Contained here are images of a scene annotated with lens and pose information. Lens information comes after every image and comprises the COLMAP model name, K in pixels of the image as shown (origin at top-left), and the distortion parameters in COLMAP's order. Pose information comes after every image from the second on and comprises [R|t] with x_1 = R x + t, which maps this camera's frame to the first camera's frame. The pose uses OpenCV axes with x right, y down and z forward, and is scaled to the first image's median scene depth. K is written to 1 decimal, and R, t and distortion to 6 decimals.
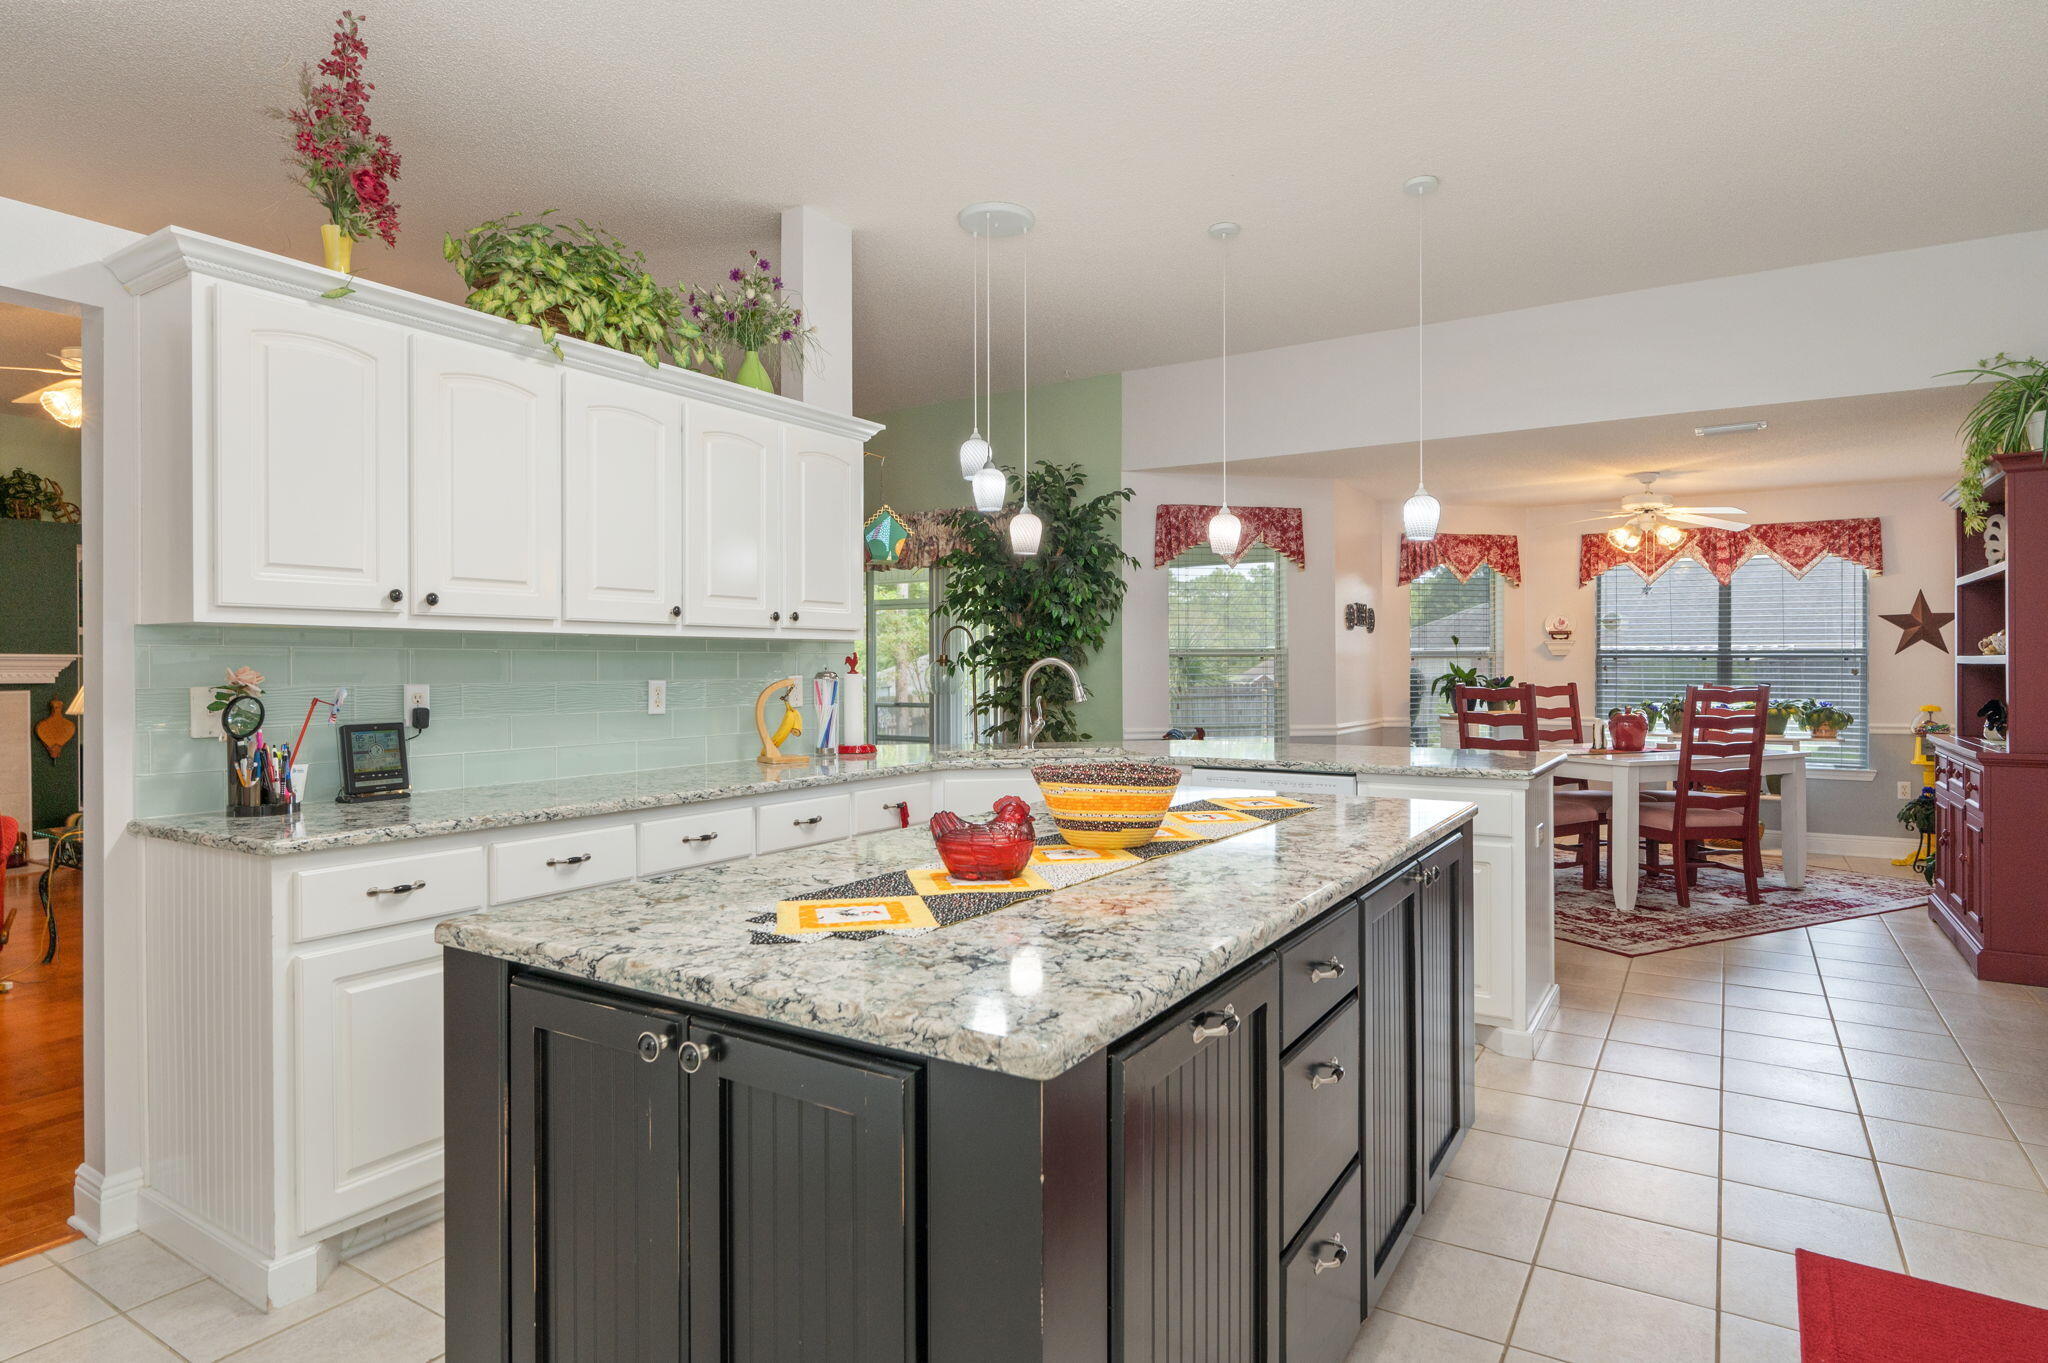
lens RADIAL K [[1118.7, 0, 1024.0], [0, 1118.7, 681.5], [0, 0, 1]] dist [-0.001036, 0.000196]
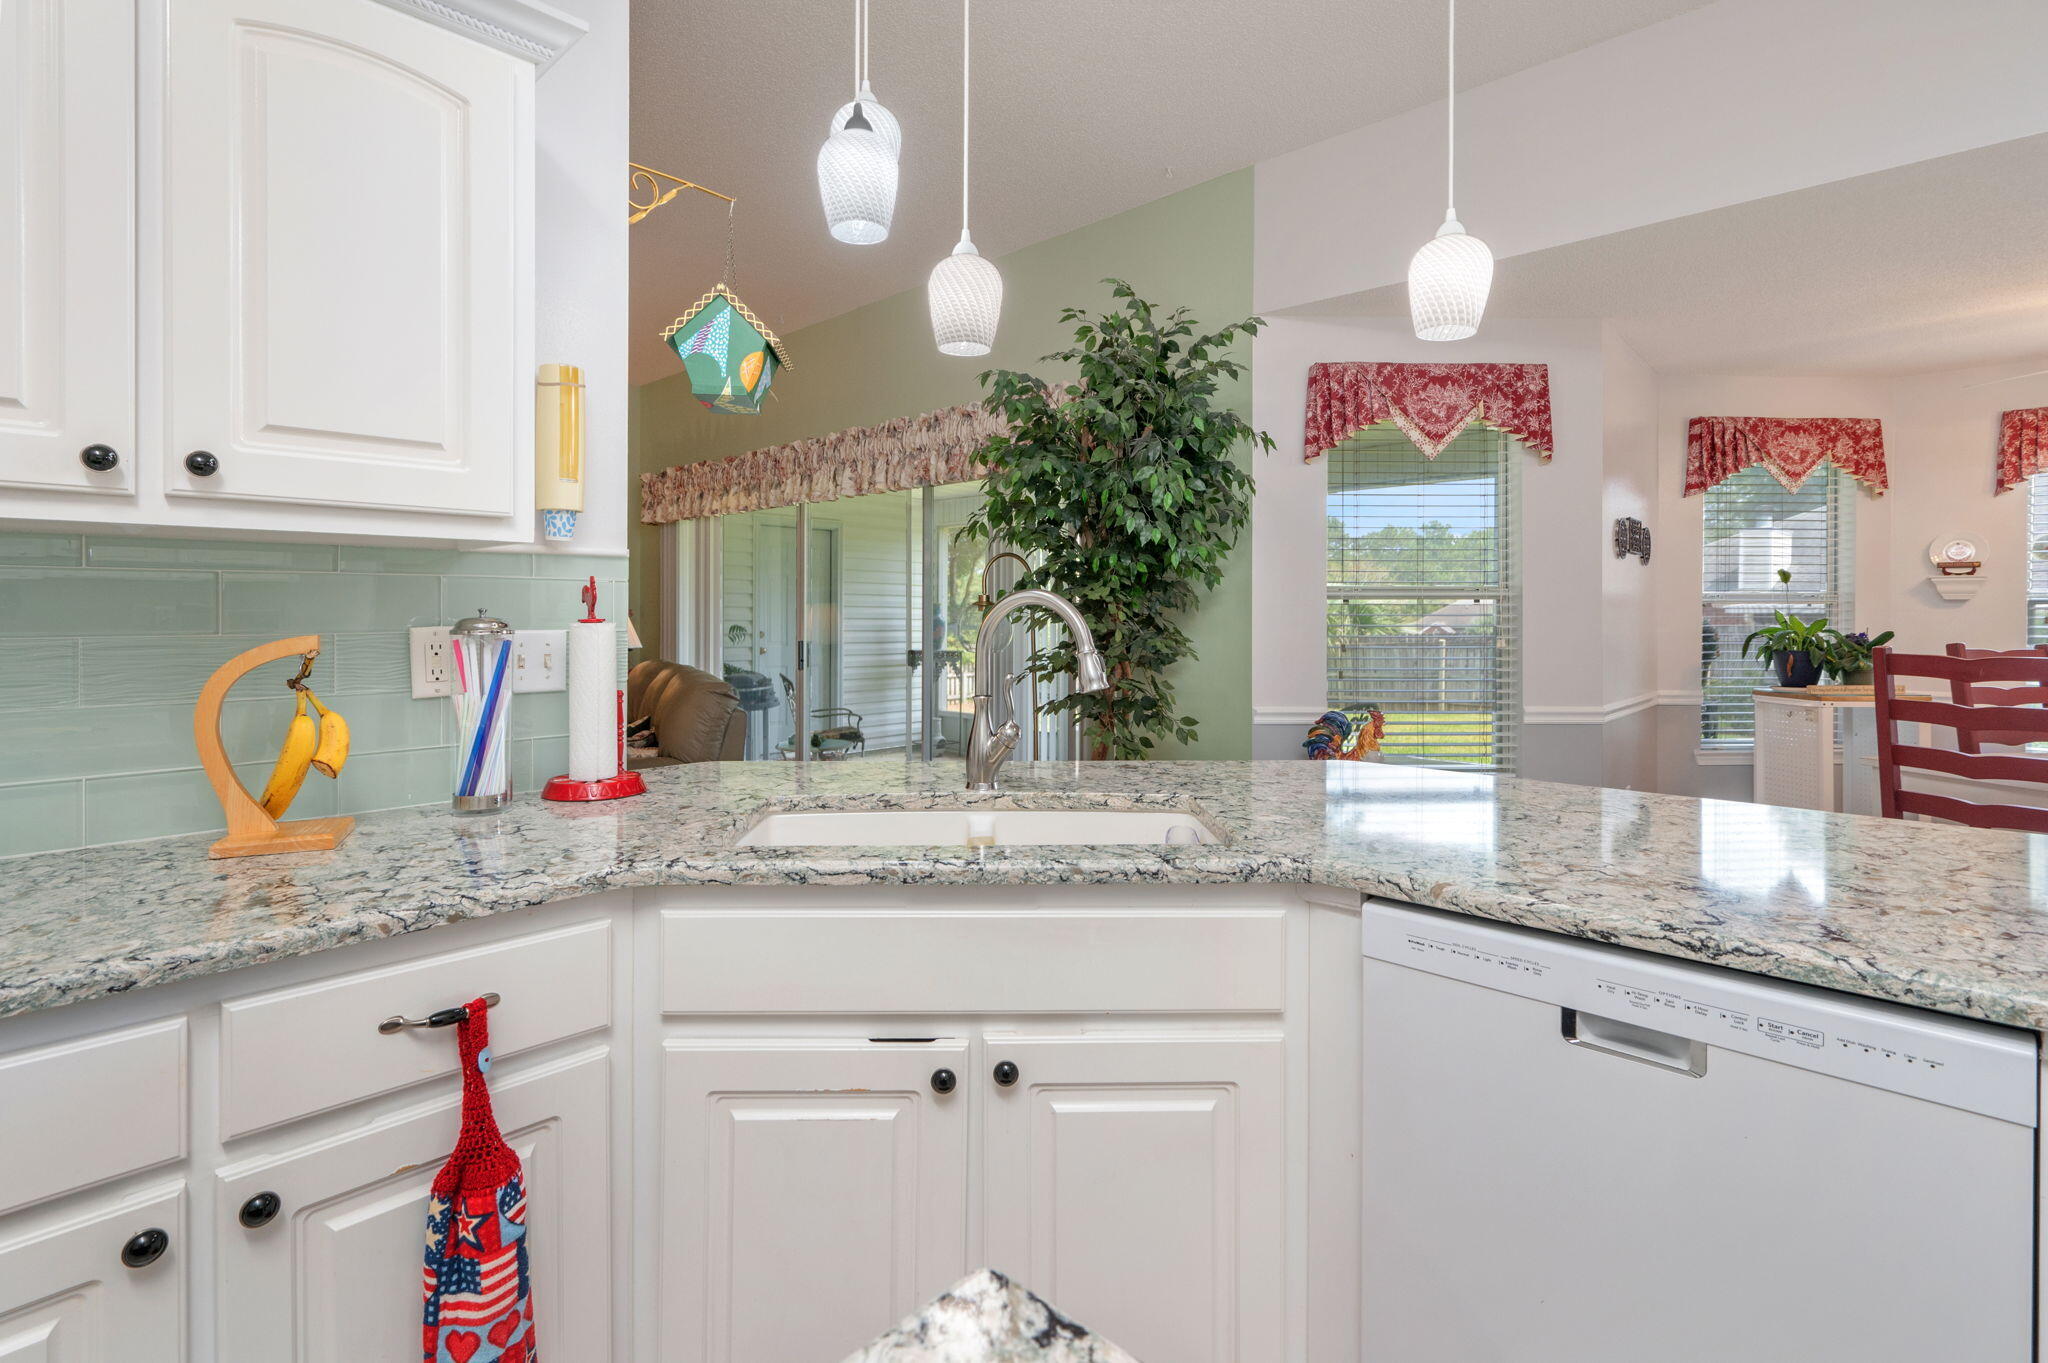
lens RADIAL K [[974.6, 0, 1016.1], [0, 974.6, 632.4], [0, 0, 1]] dist [-0.001306, 0.000080]
pose [[0.981333, 0.008819, -0.192116, 0.060305], [-0.007768, 0.999950, 0.006226, -0.004282], [0.192161, -0.004618, 0.981353, 0.400485]]
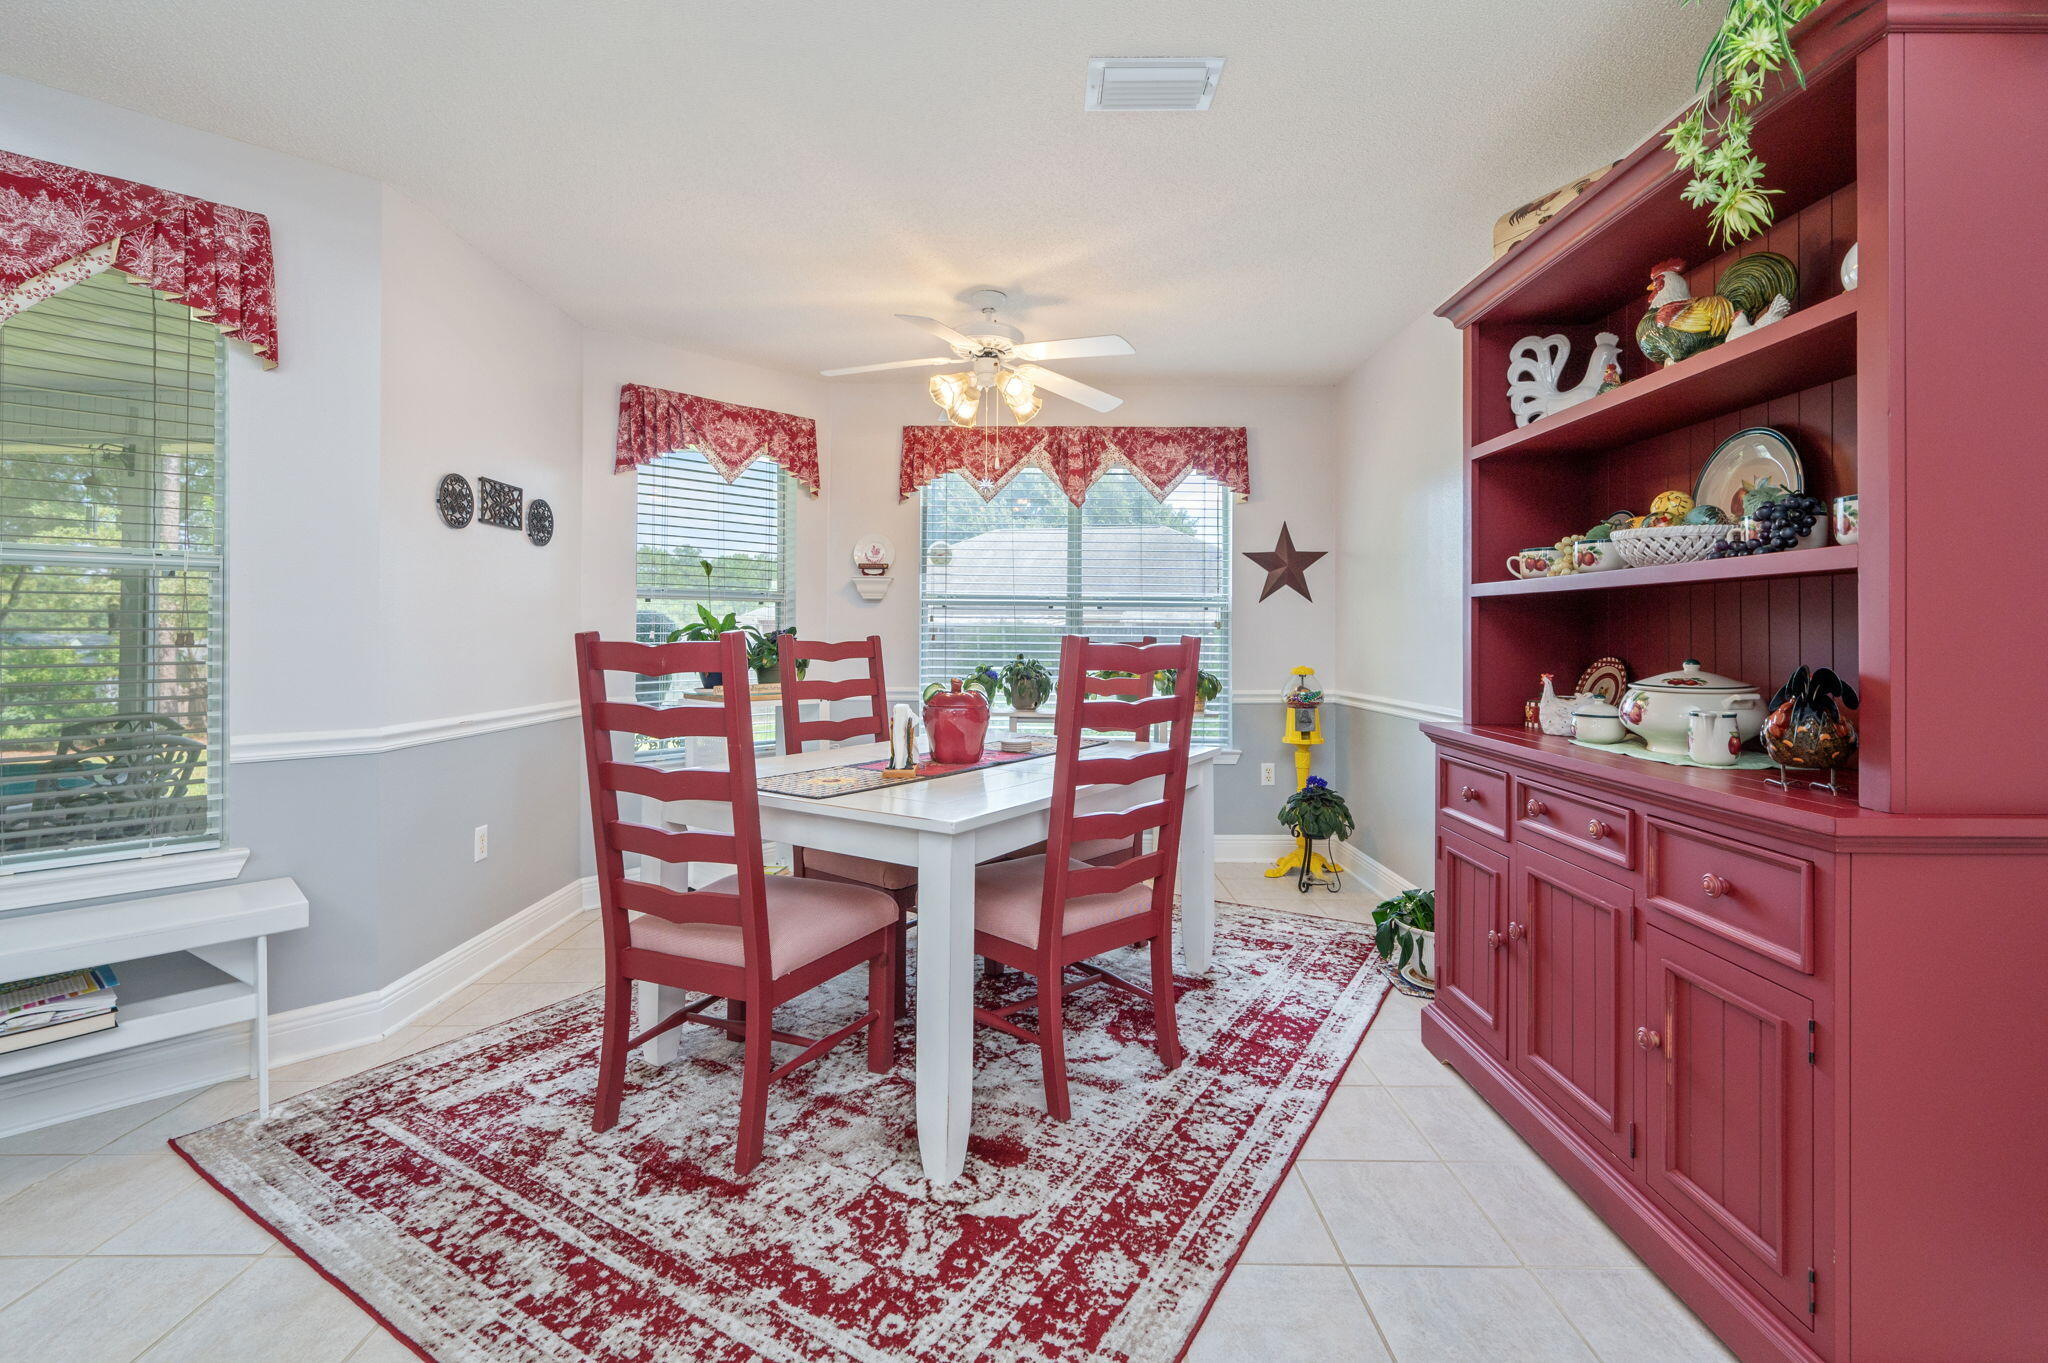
lens RADIAL K [[913.5, 0, 1036.6], [0, 913.5, 640.1], [0, 0, 1]] dist [-0.001995, -0.000778]
pose [[0.841161, 0.002426, 0.540780, 0.306310], [0.000235, 0.999988, -0.004852, 0.005322], [-0.540785, 0.004209, 0.841150, 0.558555]]
